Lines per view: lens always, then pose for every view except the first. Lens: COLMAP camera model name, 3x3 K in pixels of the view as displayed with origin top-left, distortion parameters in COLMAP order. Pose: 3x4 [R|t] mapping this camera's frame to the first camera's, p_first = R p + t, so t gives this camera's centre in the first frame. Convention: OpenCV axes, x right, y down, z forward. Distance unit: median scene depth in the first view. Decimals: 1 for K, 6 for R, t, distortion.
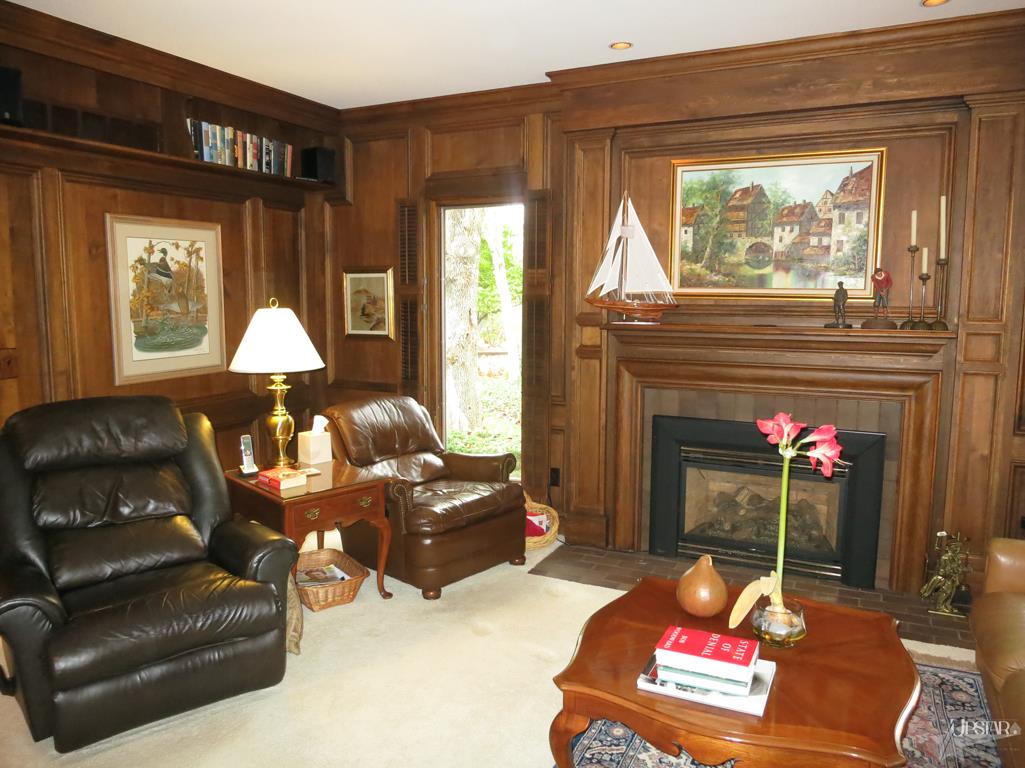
lens RADIAL K [[766.0, 0, 512.5], [0, 766.0, 384.0], [0, 0, 1]] dist [-0.000466, 0.003467]
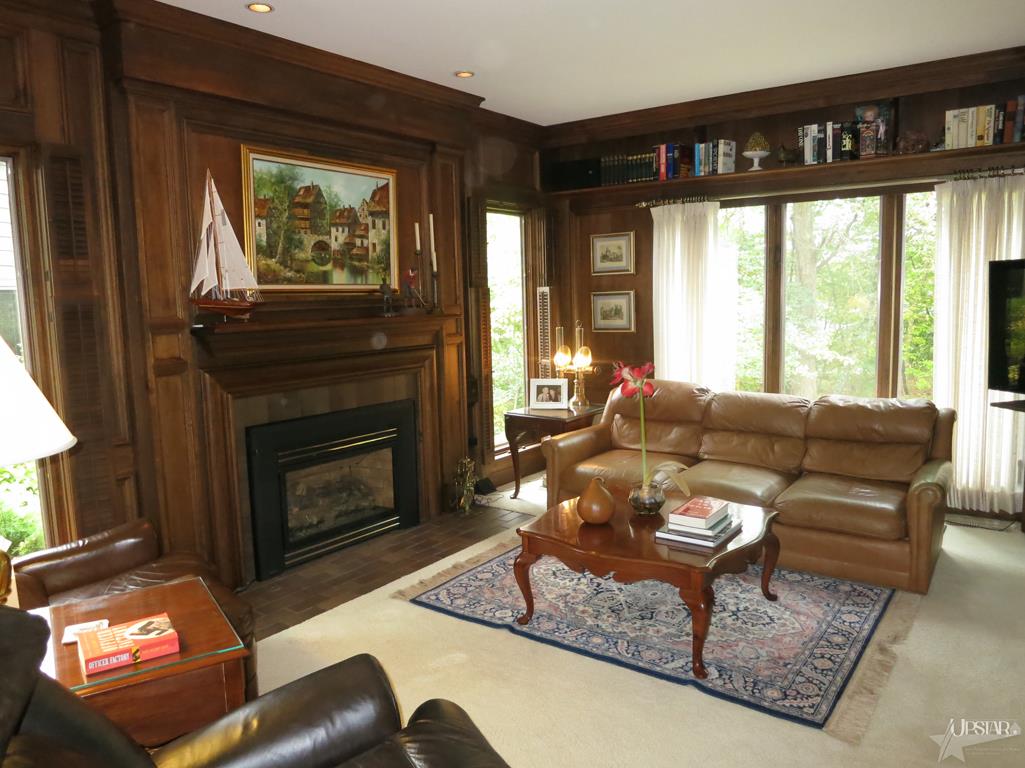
lens RADIAL K [[766.0, 0, 512.5], [0, 766.0, 384.0], [0, 0, 1]] dist [-0.000466, 0.003467]
pose [[0.174608, -0.127252, 0.976381, -0.672933], [0.144151, 0.984233, 0.102497, -0.060477], [-0.974029, 0.122849, 0.190198, 0.562995]]
